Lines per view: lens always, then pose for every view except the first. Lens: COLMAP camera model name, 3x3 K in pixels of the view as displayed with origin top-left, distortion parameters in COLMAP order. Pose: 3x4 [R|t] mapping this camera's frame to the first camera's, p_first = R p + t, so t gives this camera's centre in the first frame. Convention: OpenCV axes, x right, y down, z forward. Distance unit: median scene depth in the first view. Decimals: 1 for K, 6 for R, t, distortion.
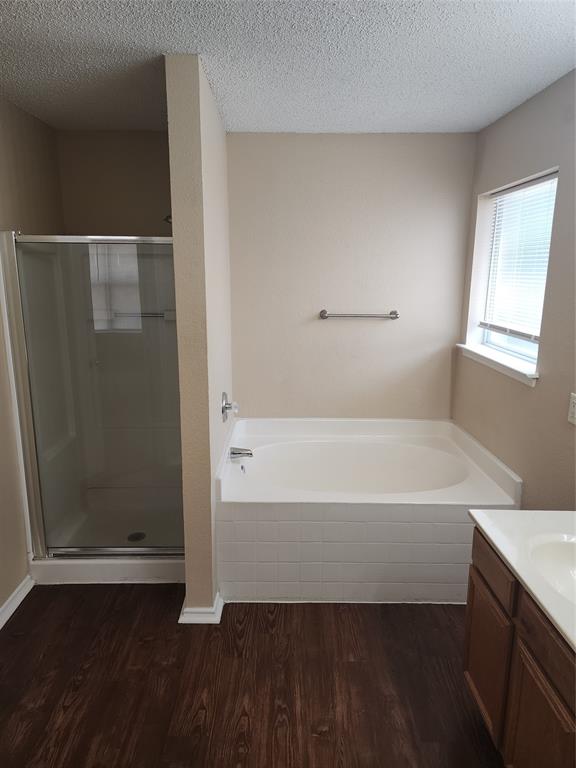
lens RADIAL K [[504.9, 0, 288.0], [0, 504.9, 384.0], [0, 0, 1]] dist [0.059213, -0.066896]
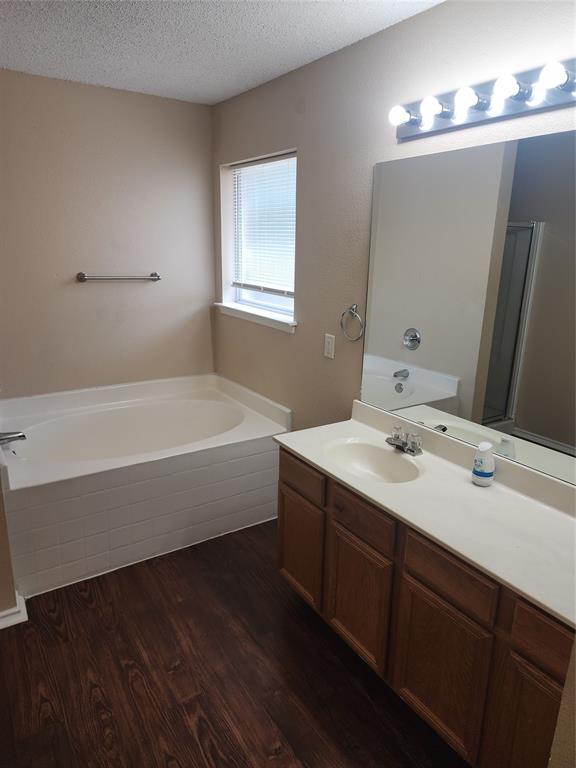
lens RADIAL K [[511.4, 0, 288.0], [0, 511.4, 384.0], [0, 0, 1]] dist [0.044834, -0.056266]
pose [[0.830724, -0.131672, 0.540889, -0.197669], [0.099881, 0.991112, 0.087871, 0.016698], [-0.547651, -0.018972, 0.836492, -0.018324]]
